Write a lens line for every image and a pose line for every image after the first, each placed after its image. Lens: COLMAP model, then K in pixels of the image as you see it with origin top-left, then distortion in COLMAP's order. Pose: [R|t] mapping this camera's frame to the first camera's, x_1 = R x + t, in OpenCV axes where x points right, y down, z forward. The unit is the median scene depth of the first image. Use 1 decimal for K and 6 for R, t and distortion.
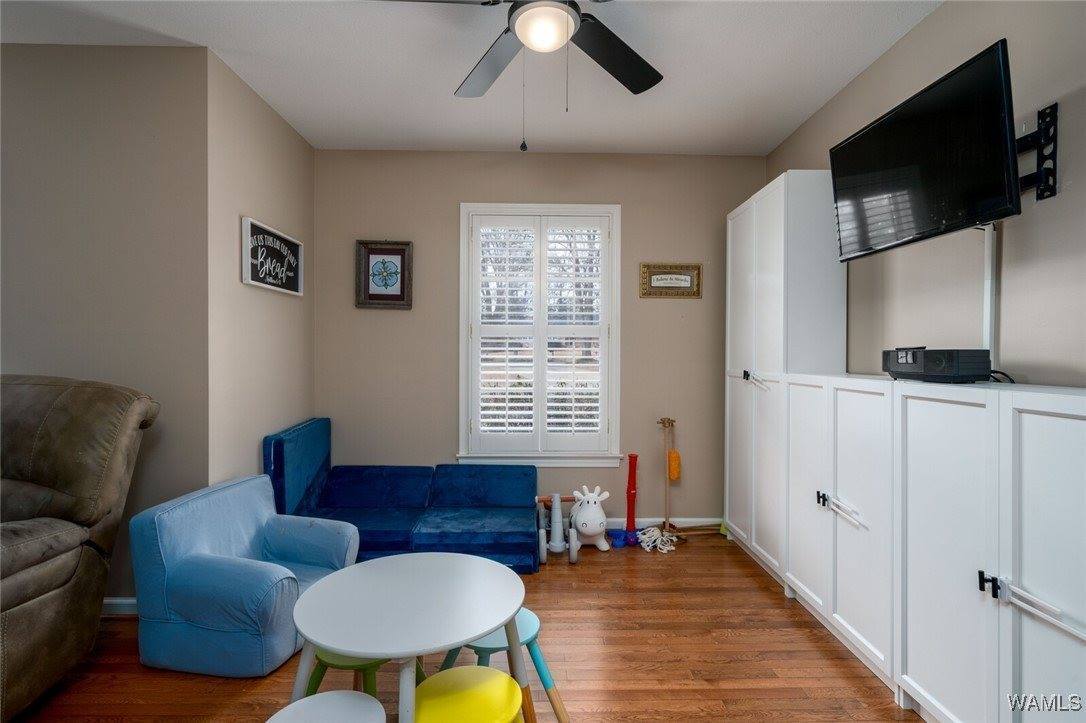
lens RADIAL K [[545.0, 0, 551.2], [0, 545.0, 356.8], [0, 0, 1]] dist [0.002342, -0.000290]
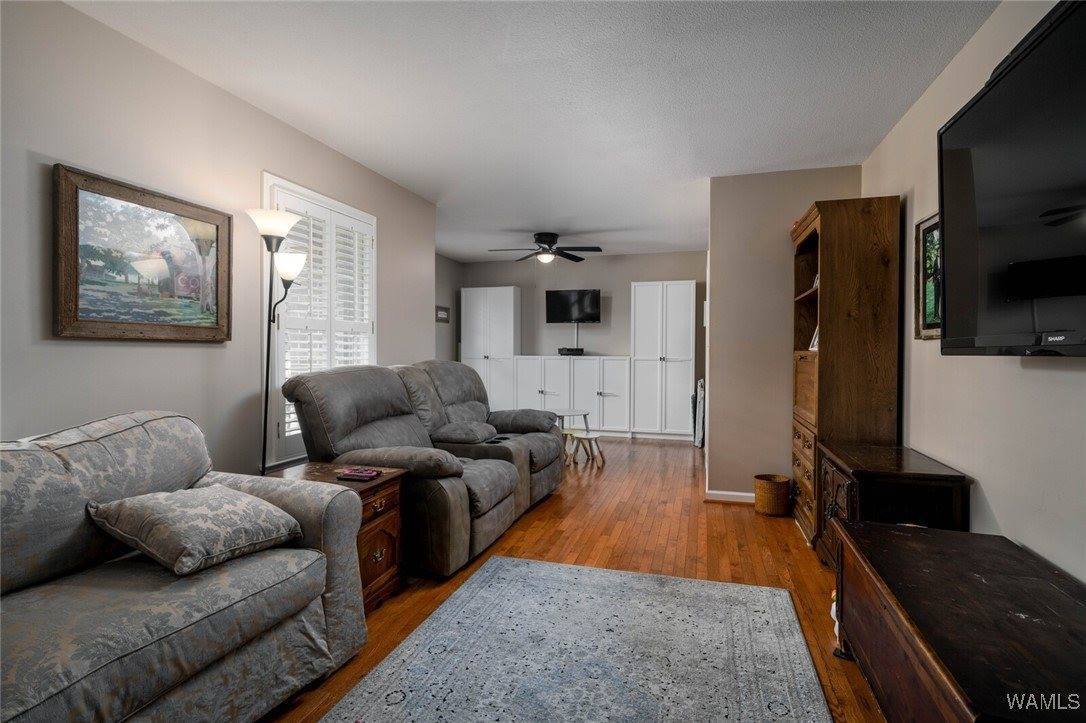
lens RADIAL K [[525.4, 0, 548.0], [0, 525.4, 359.2], [0, 0, 1]] dist [0.001309, 0.000490]
pose [[0.307144, -0.017501, 0.951502, -1.622806], [0.001433, 0.999838, 0.017927, -0.000799], [-0.951662, -0.004142, 0.307120, -0.023842]]
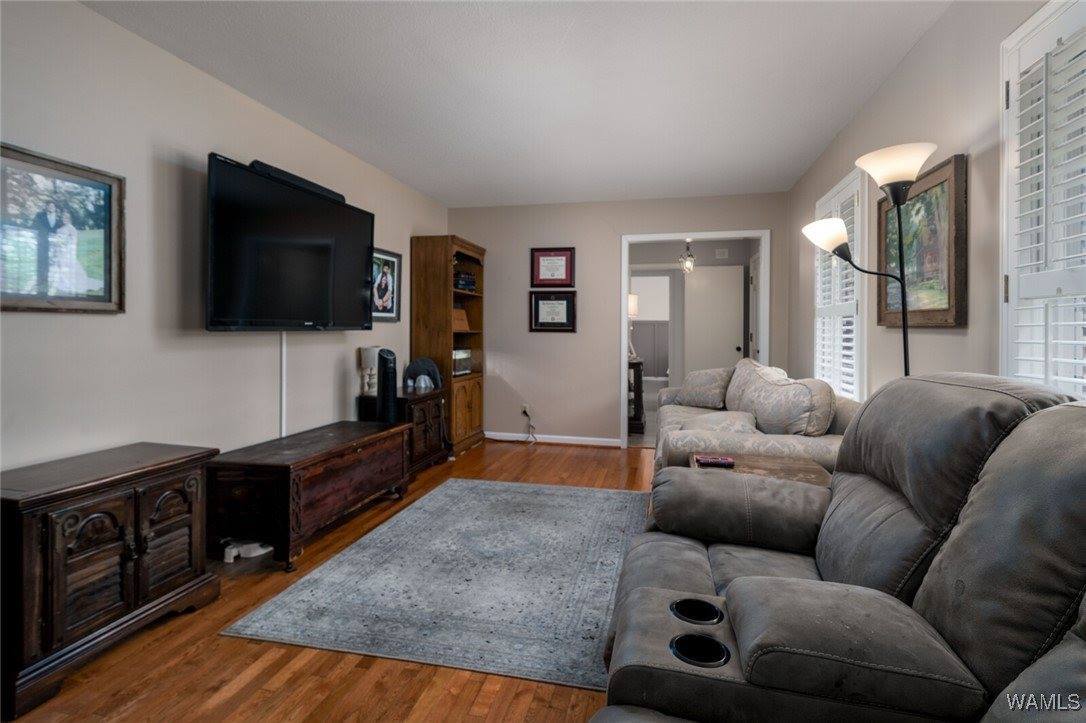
lens RADIAL K [[525.4, 0, 548.8], [0, 525.4, 324.3], [0, 0, 1]] dist [0.001309, 0.000490]
pose [[-0.243033, -0.011608, -0.969949, -0.380978], [-0.014645, 0.999858, -0.008296, -0.005156], [0.969908, 0.012189, -0.243168, 0.358870]]
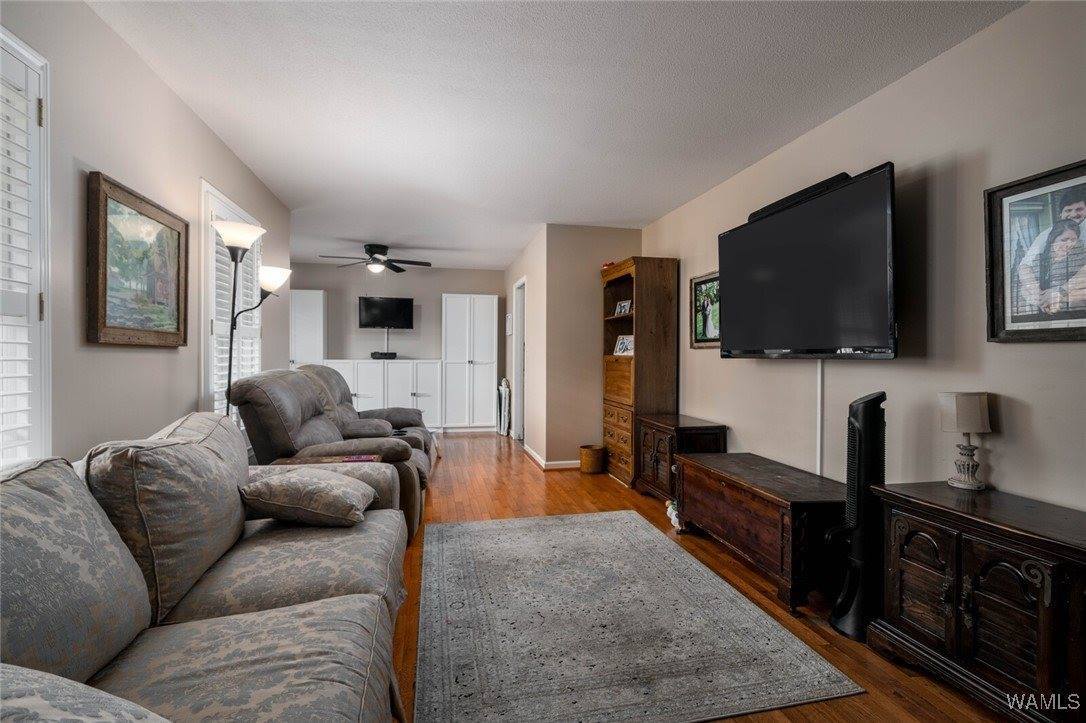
lens RADIAL K [[525.4, 0, 547.4], [0, 525.4, 361.0], [0, 0, 1]] dist [0.001309, 0.000490]
pose [[-0.193729, -0.014944, 0.980941, -1.893564], [0.000073, 0.999884, 0.015247, -0.004758], [-0.981055, 0.003026, -0.193705, 0.276883]]
